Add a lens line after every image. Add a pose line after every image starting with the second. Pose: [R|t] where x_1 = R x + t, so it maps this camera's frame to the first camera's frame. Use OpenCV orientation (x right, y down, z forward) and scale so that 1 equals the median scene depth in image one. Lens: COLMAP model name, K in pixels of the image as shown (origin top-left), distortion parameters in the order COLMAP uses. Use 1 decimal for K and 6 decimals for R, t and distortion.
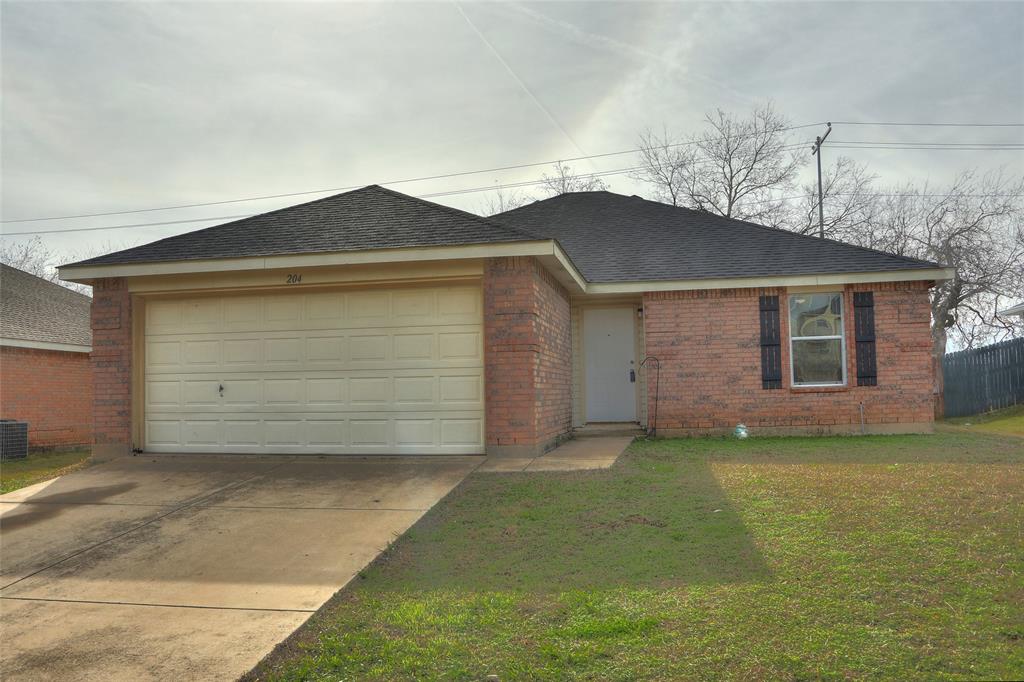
lens RADIAL K [[859.6, 0, 512.0], [0, 859.6, 341.0], [0, 0, 1]] dist [-0.113690, 0.002913]
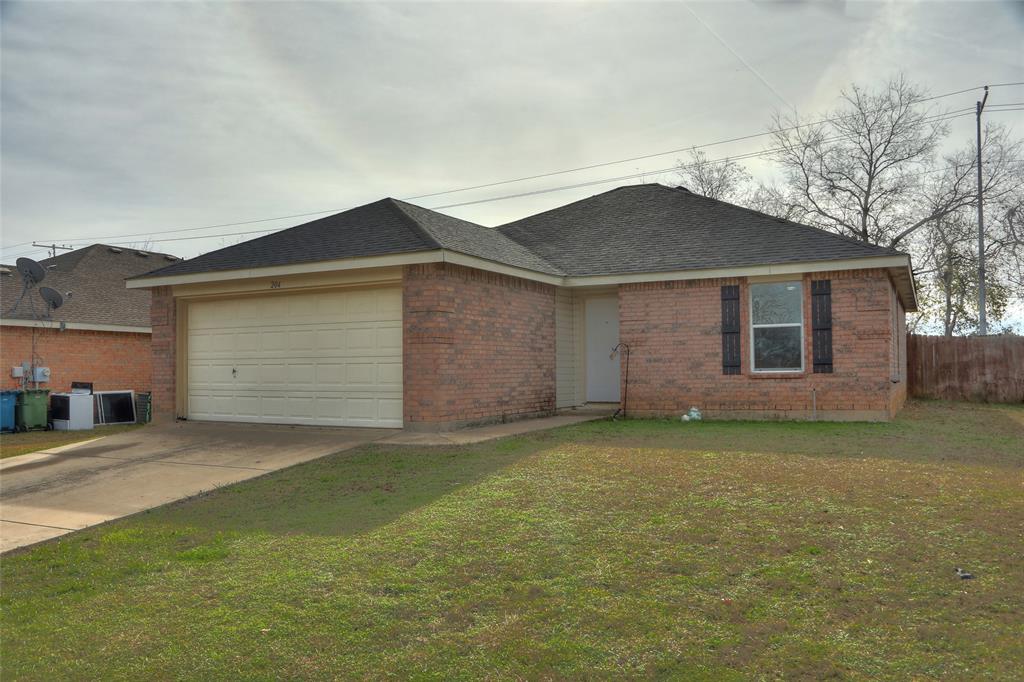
lens RADIAL K [[826.4, 0, 512.0], [0, 826.4, 341.0], [0, 0, 1]] dist [-0.142606, 0.143034]
pose [[0.958615, -0.001209, -0.284702, 0.336714], [0.010235, 0.999491, 0.030218, -0.018398], [0.284520, -0.031882, 0.958140, -0.043999]]
